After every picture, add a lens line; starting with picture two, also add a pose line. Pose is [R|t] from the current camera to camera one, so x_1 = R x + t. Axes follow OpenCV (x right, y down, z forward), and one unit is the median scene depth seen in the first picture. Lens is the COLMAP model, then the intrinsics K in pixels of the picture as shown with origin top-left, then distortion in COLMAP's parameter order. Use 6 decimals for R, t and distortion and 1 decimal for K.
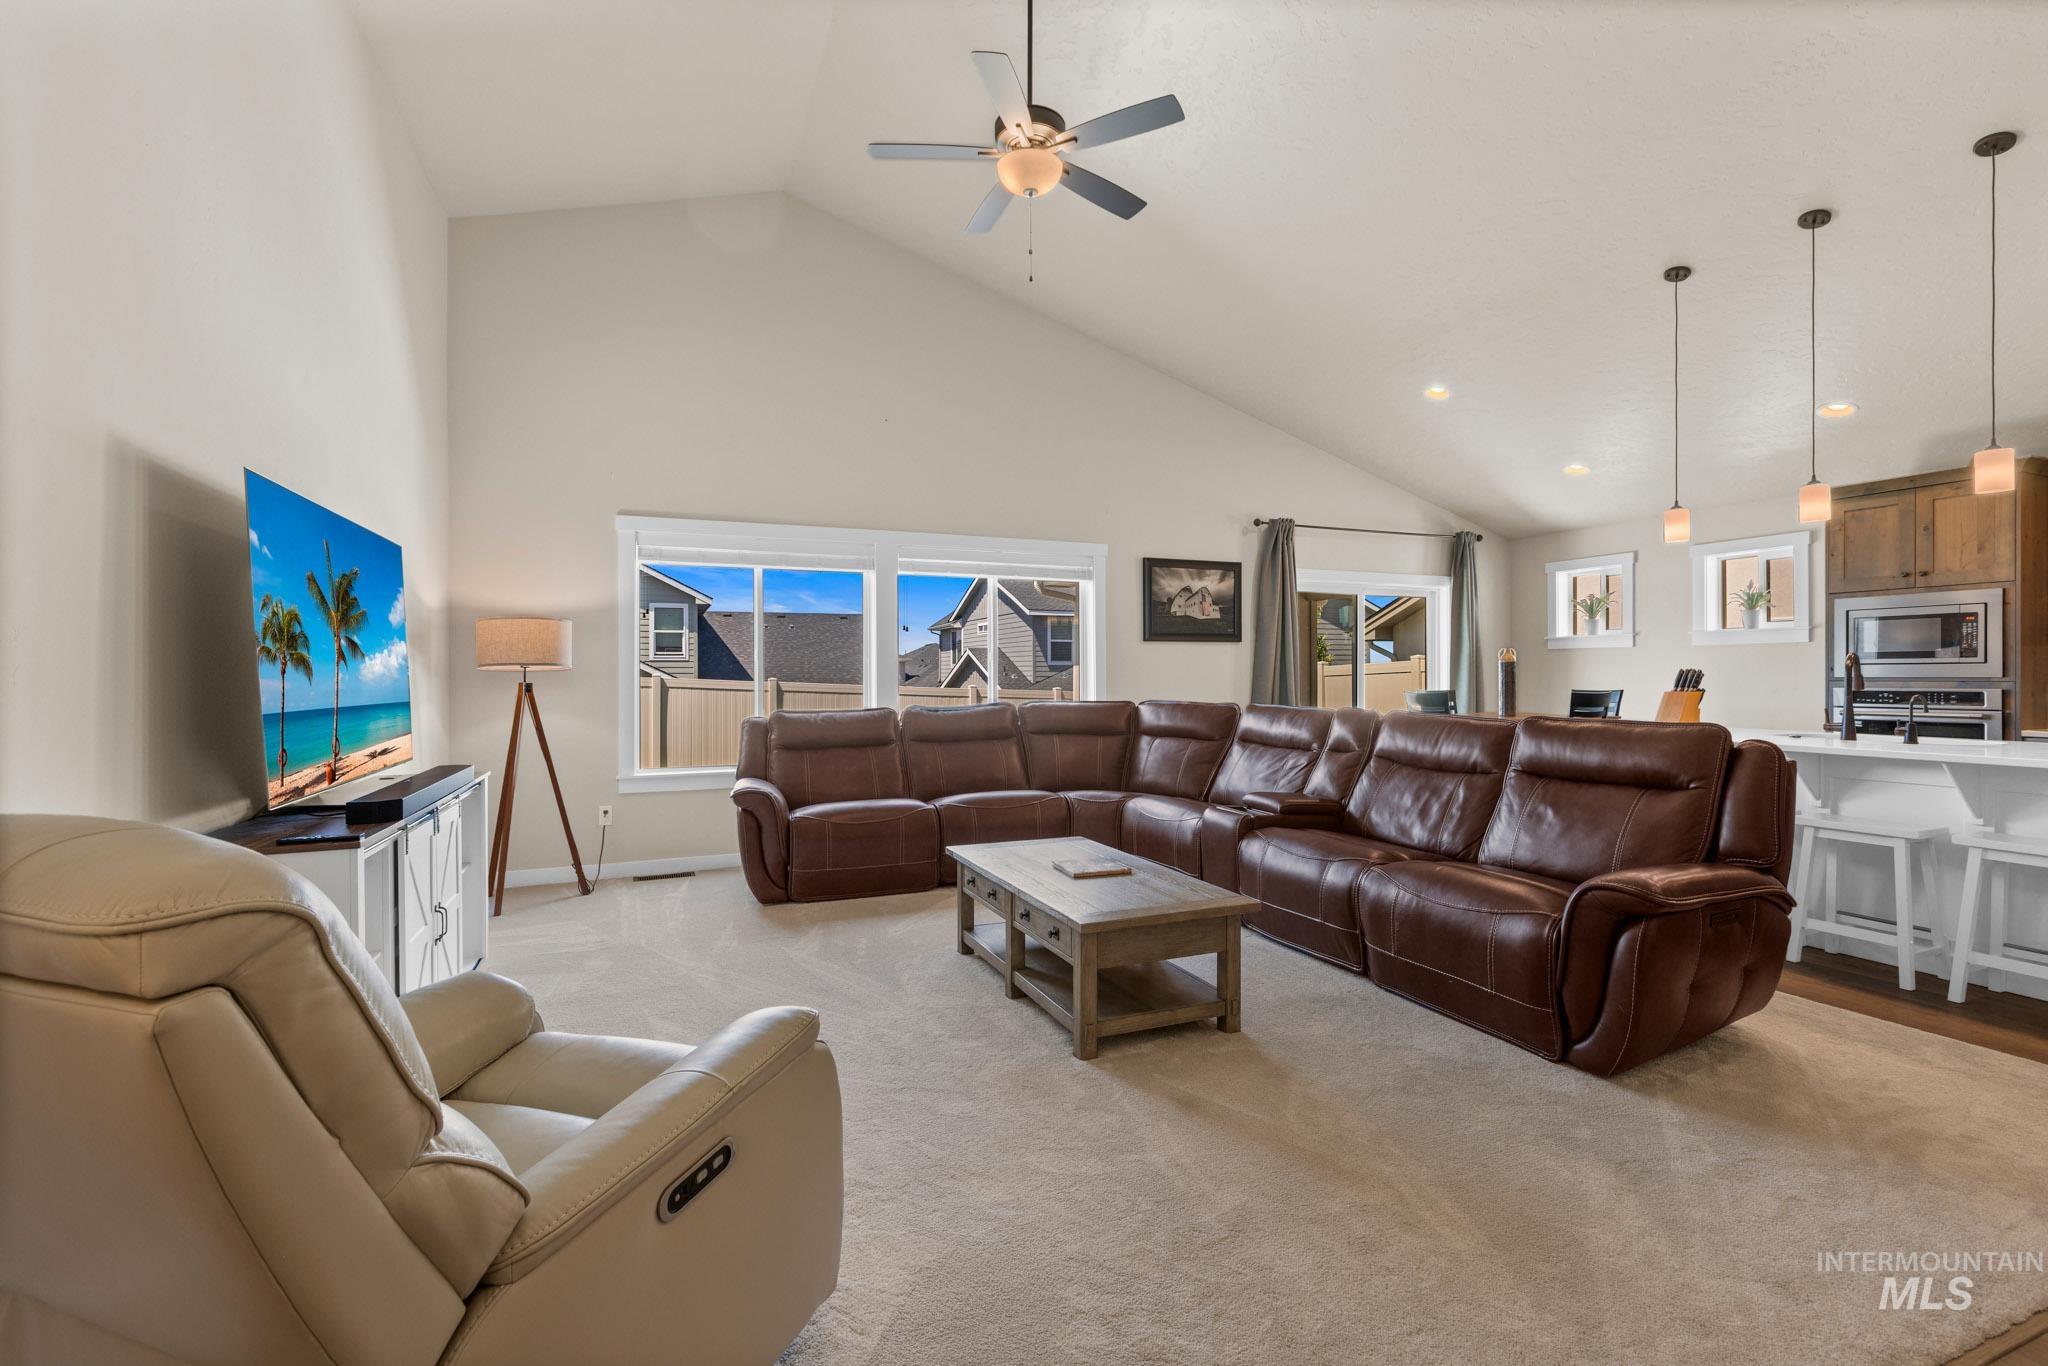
lens RADIAL K [[921.1, 0, 1029.4], [0, 921.1, 678.5], [0, 0, 1]] dist [-0.006577, 0.000020]
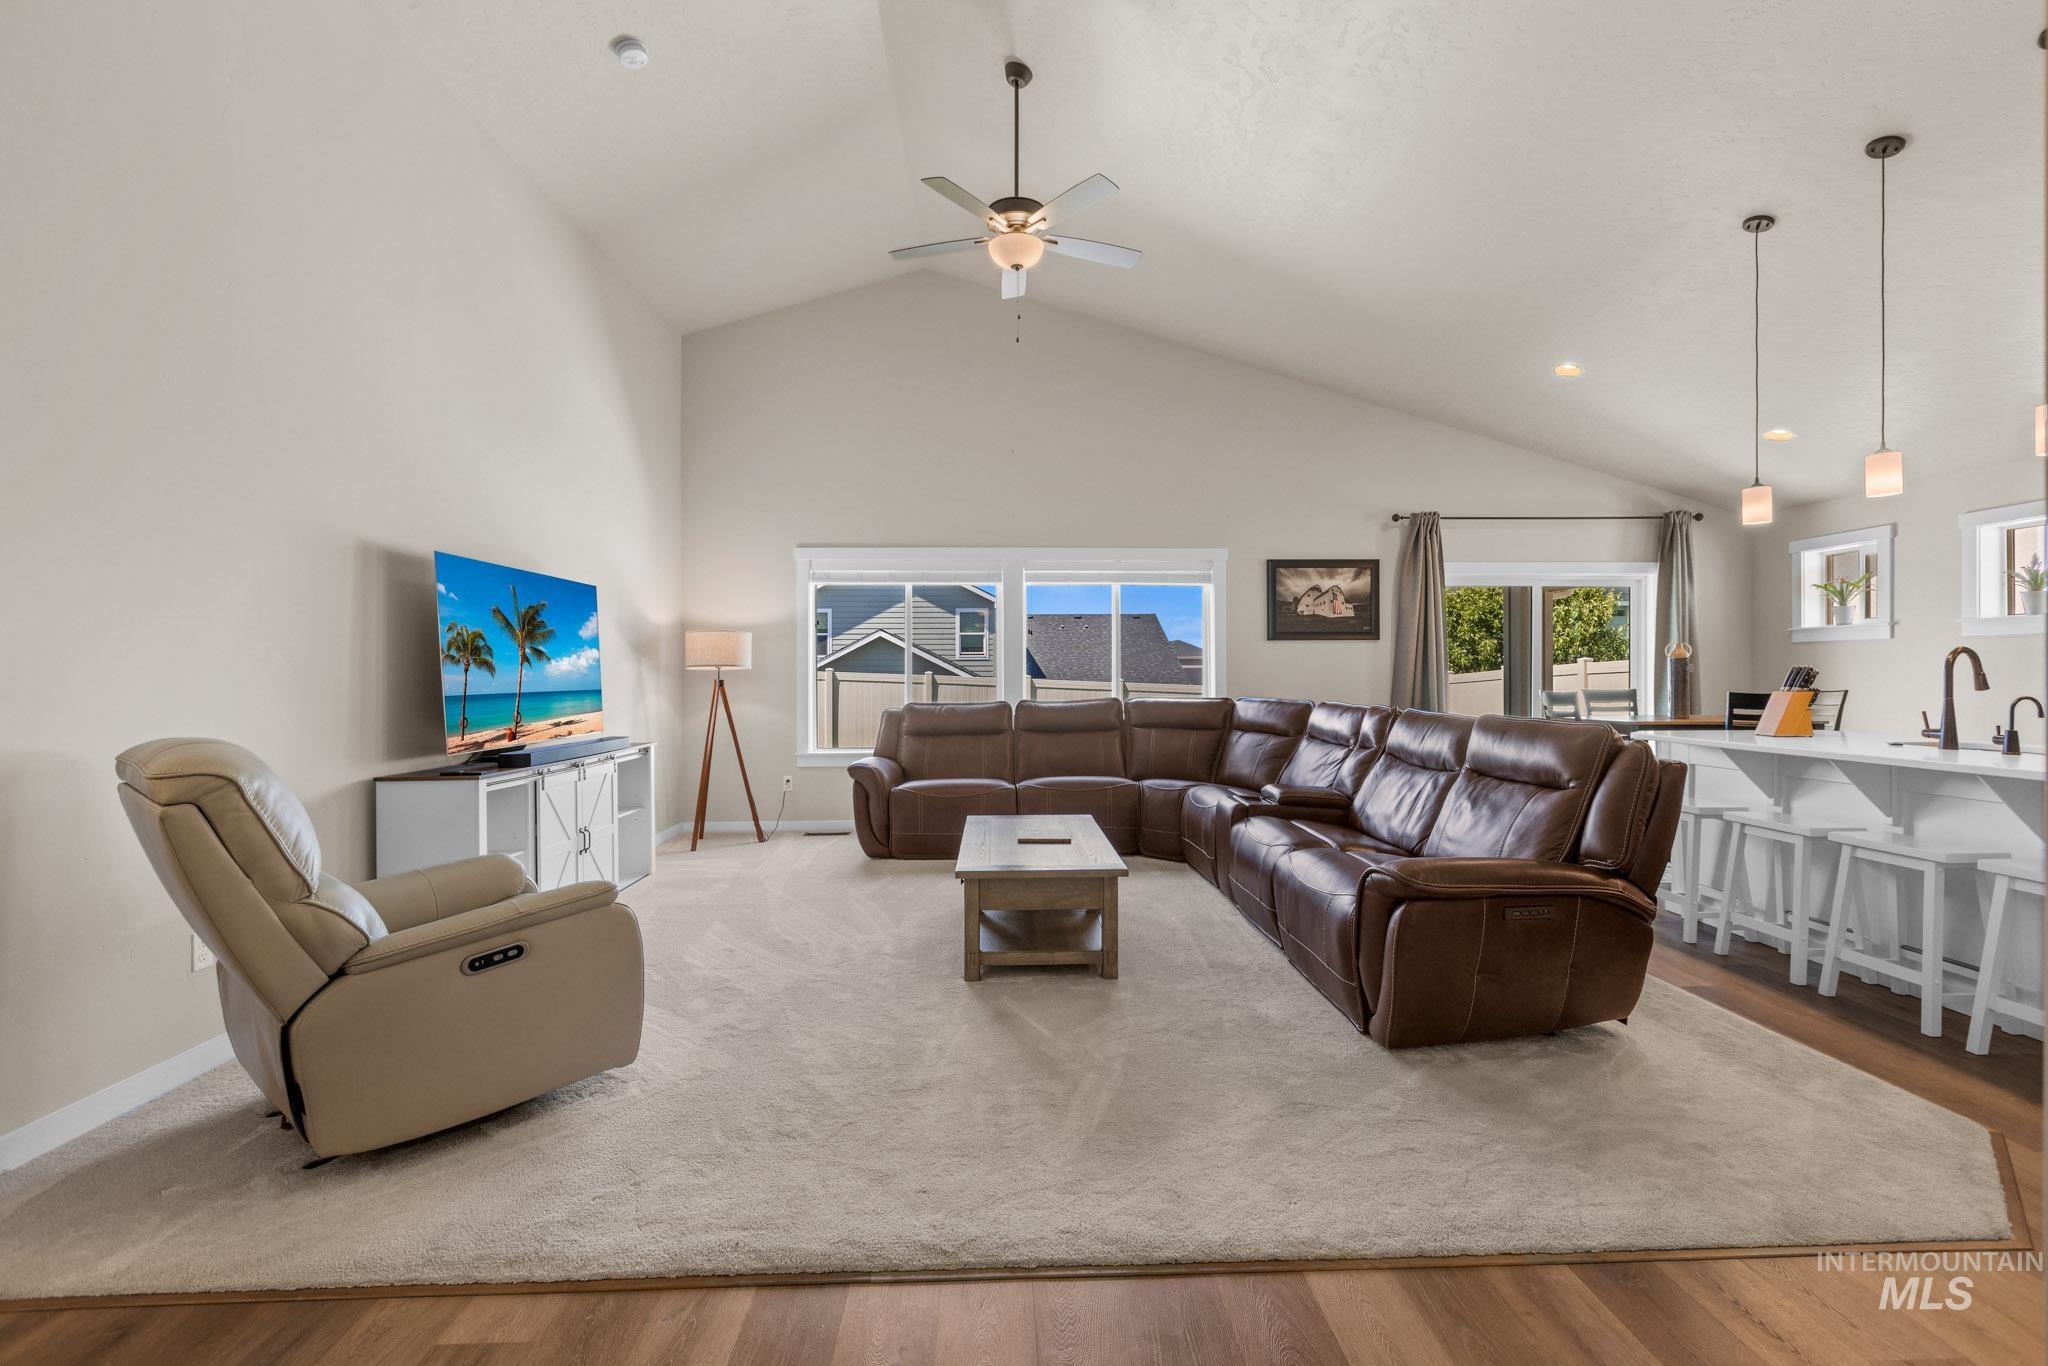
lens RADIAL K [[921.3, 0, 1033.2], [0, 921.3, 677.5], [0, 0, 1]] dist [0.001116, -0.000016]
pose [[0.936411, 0.000622, -0.350905, 0.281902], [-0.000020, 0.999999, 0.001718, -0.000750], [0.350906, -0.001602, 0.936409, -0.069762]]
